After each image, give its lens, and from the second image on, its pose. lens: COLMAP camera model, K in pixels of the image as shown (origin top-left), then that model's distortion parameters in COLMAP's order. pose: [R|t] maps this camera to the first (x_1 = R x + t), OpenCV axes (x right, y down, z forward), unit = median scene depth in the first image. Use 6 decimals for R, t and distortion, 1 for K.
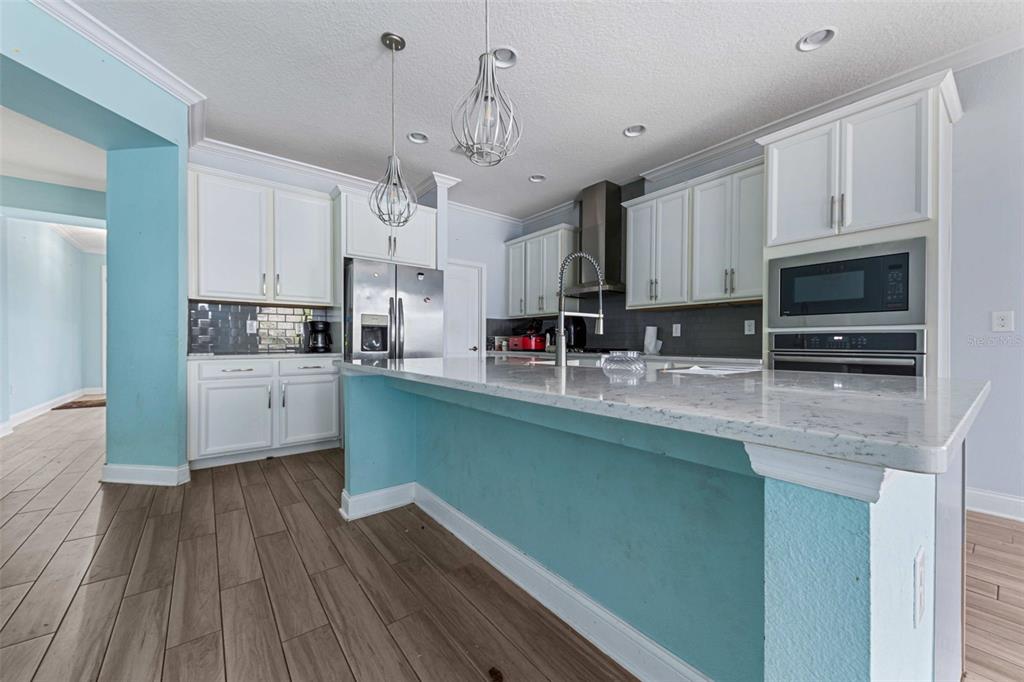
lens RADIAL K [[398.4, 0, 505.3], [0, 398.4, 343.7], [0, 0, 1]] dist [0.000169, -0.000341]
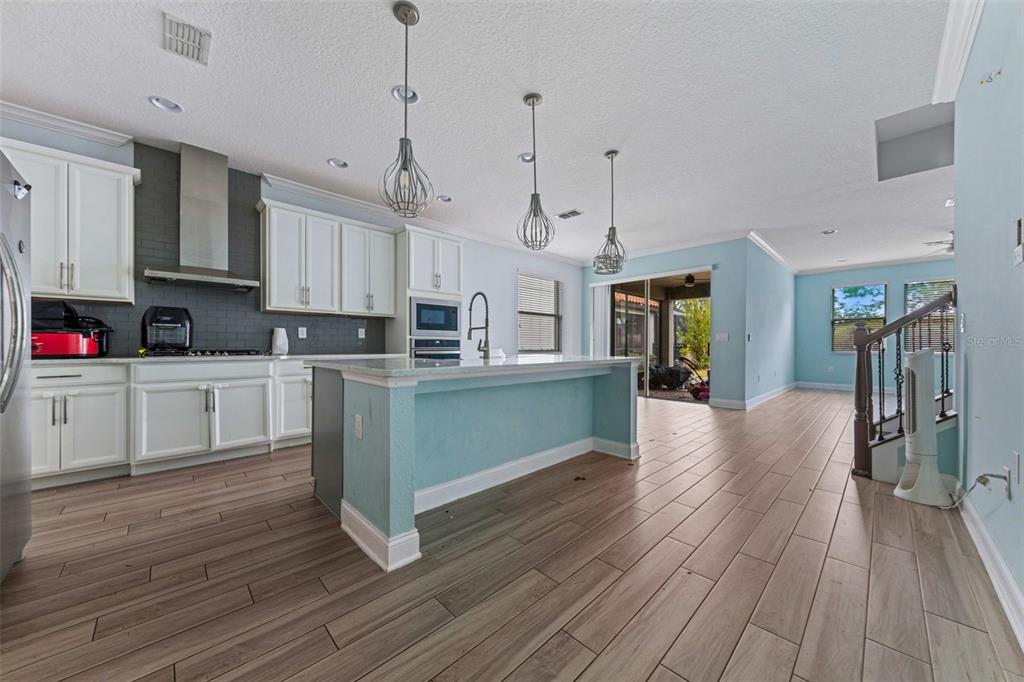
lens RADIAL K [[398.4, 0, 505.3], [0, 398.4, 343.7], [0, 0, 1]] dist [0.000169, -0.000341]
pose [[-0.148883, -0.005478, 0.988840, -1.600237], [-0.004295, 0.999979, 0.004893, -0.020542], [-0.988845, -0.003518, -0.148903, 1.200280]]
